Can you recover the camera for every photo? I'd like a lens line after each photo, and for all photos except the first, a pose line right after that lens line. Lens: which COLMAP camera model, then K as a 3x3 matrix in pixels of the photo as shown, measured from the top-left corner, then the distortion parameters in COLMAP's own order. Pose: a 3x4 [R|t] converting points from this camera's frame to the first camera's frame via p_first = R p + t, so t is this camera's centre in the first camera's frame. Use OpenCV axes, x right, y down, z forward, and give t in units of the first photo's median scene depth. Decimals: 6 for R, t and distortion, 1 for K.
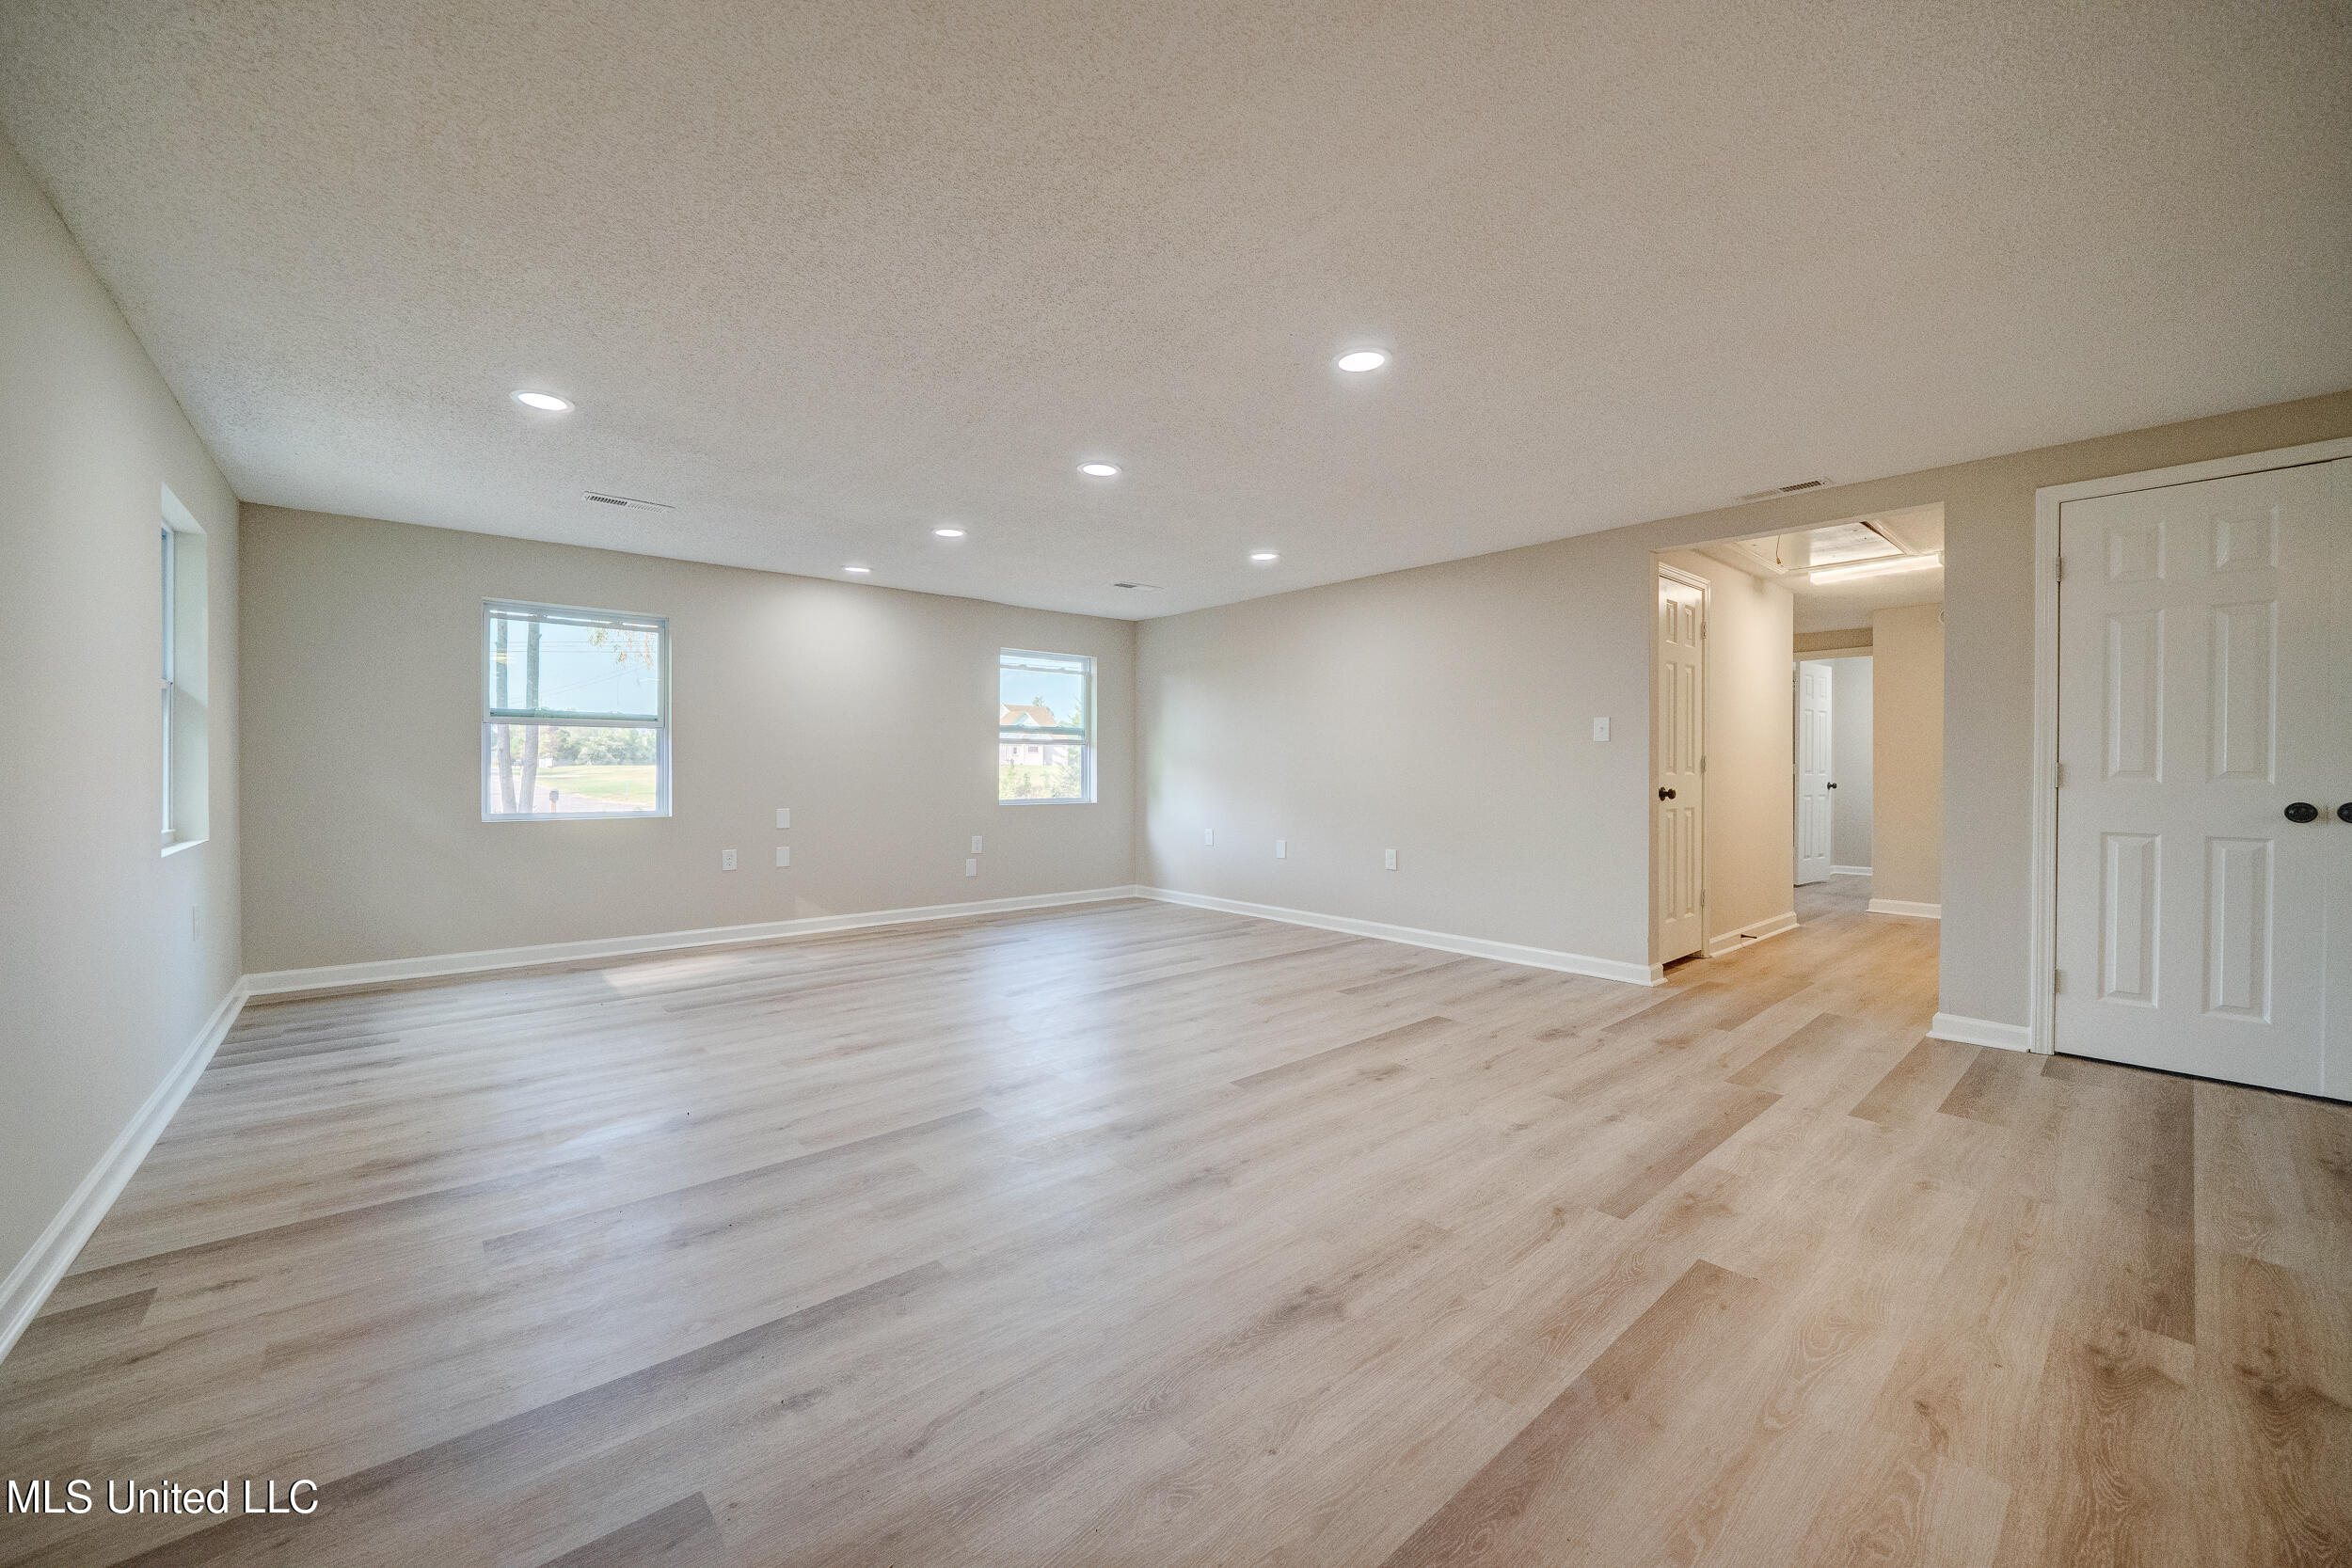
lens RADIAL K [[893.9, 0, 1186.5], [0, 893.9, 773.1], [0, 0, 1]] dist [-0.001796, -0.000030]
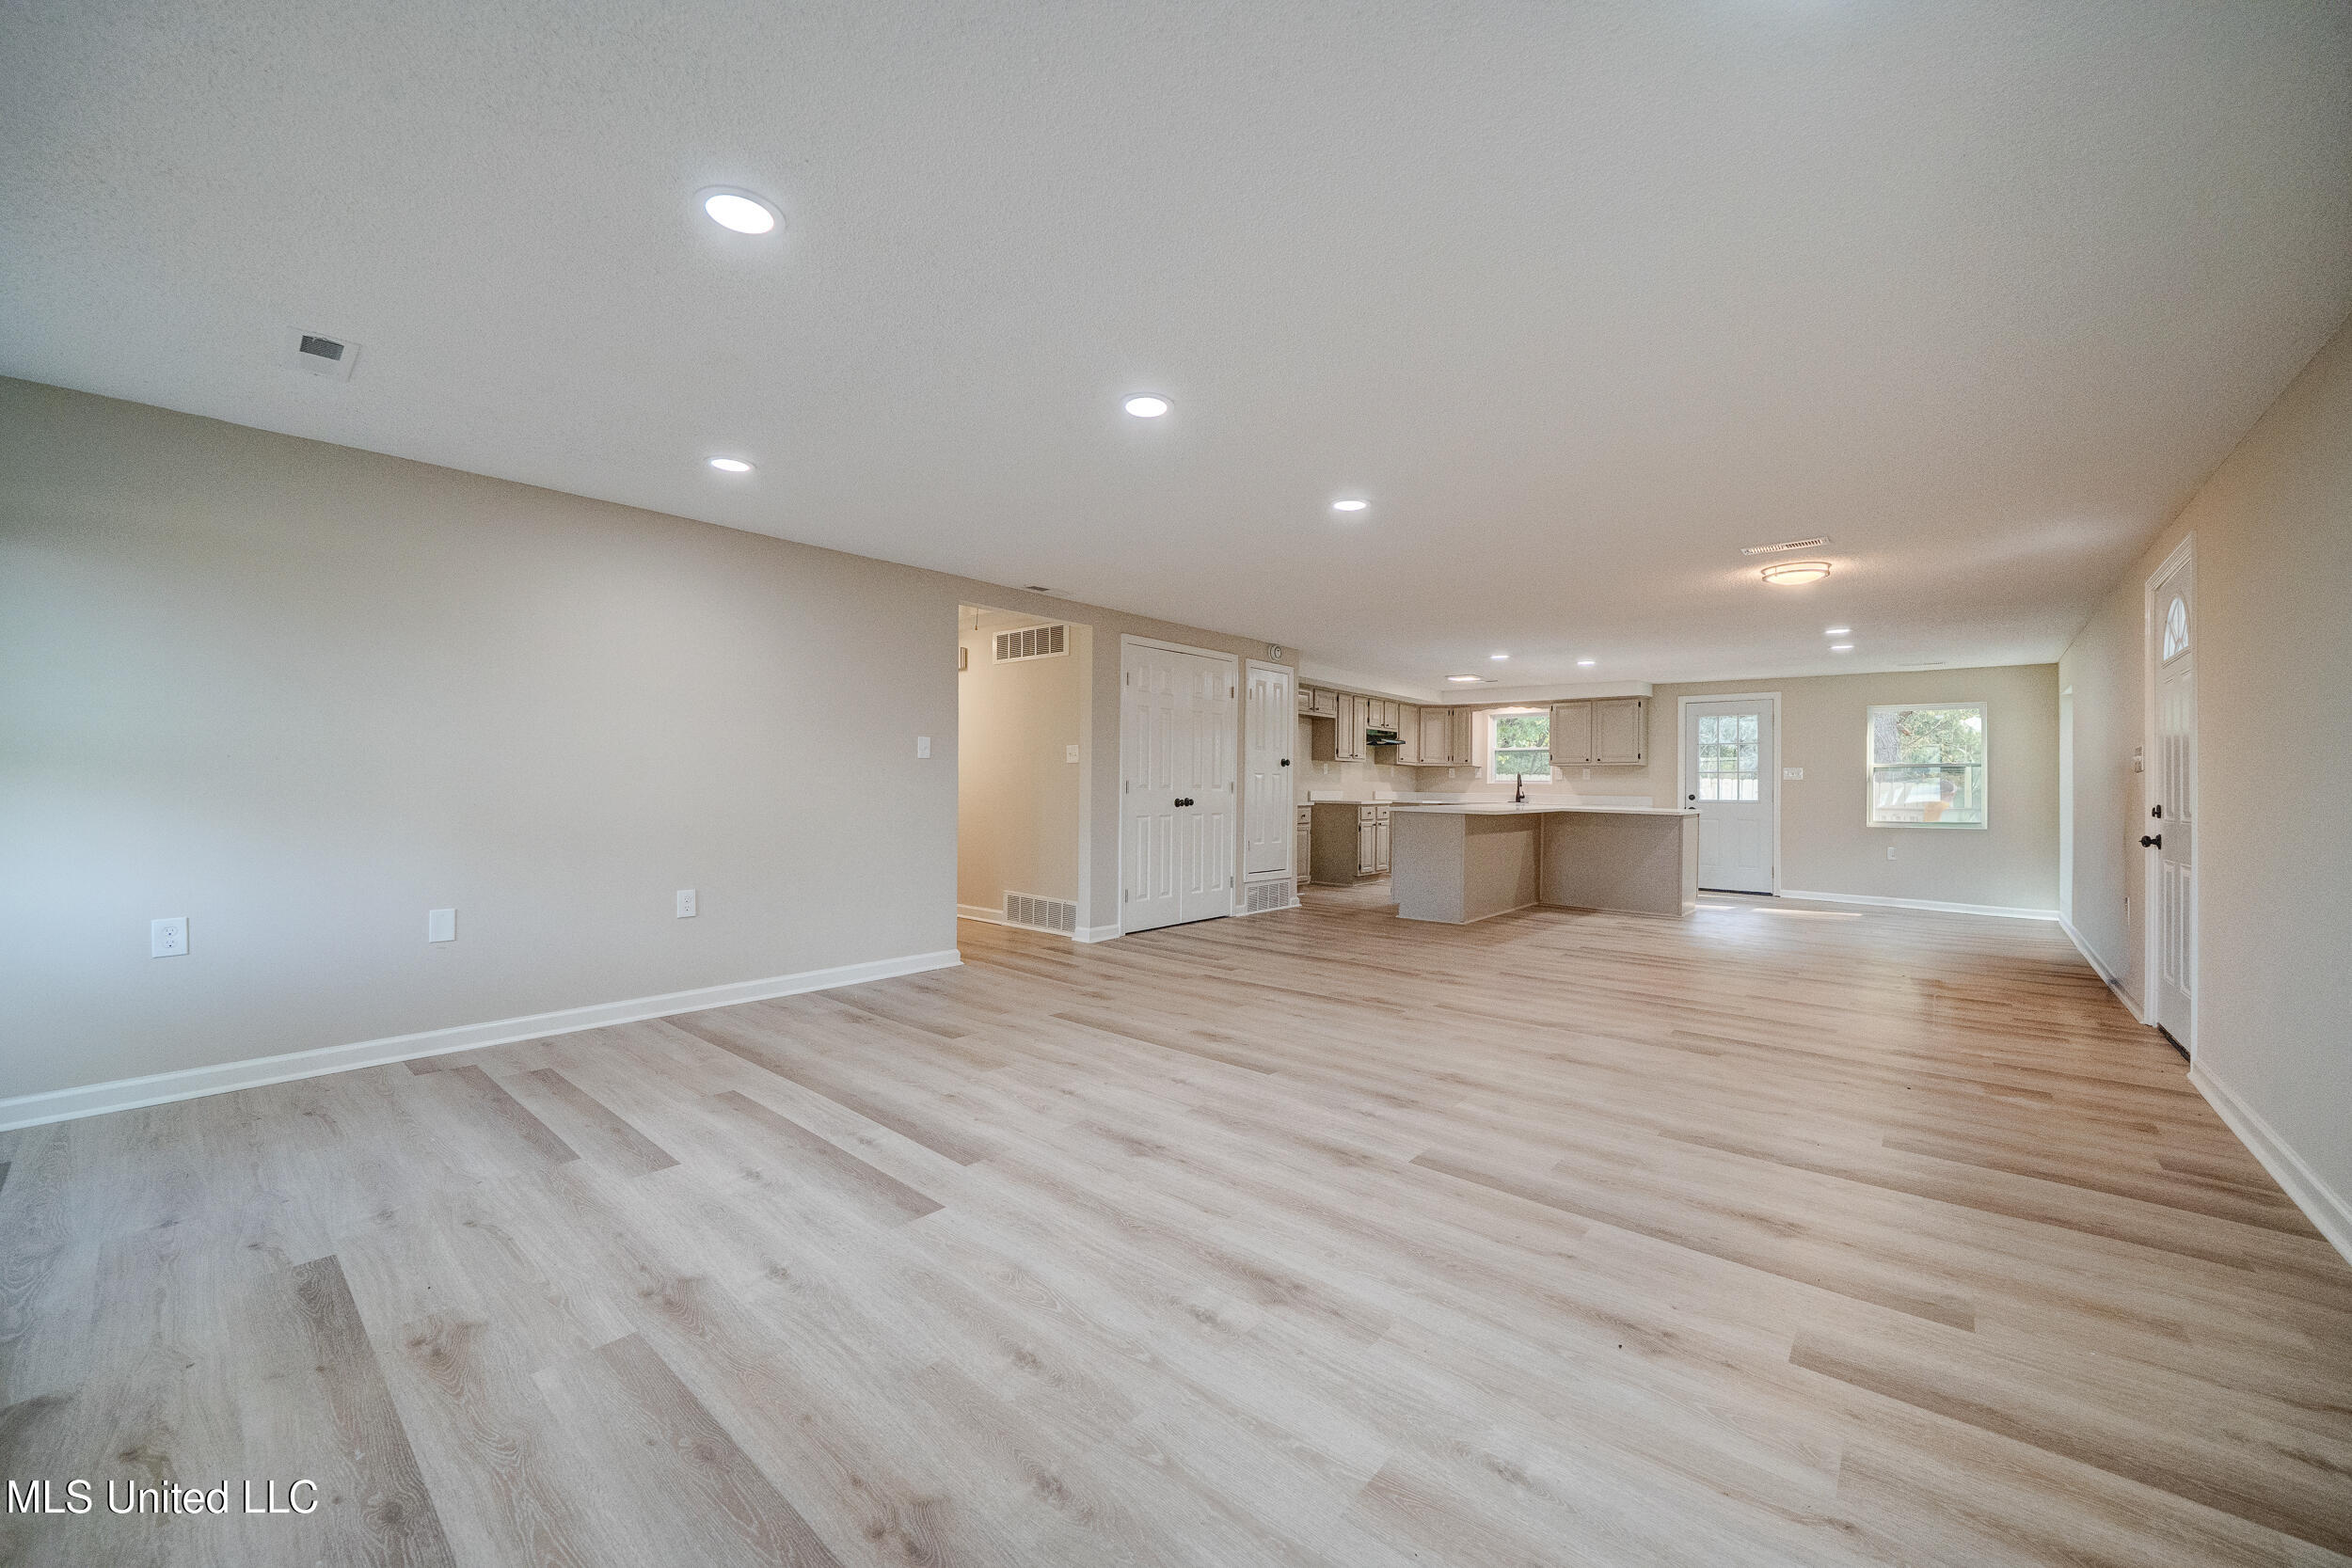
lens RADIAL K [[893.9, 0, 1186.5], [0, 893.9, 773.1], [0, 0, 1]] dist [-0.001796, -0.000030]
pose [[-0.138687, 0.005383, 0.990322, -0.948369], [-0.004722, 0.999970, -0.006096, -0.016678], [-0.990325, -0.005522, -0.138658, 1.154389]]
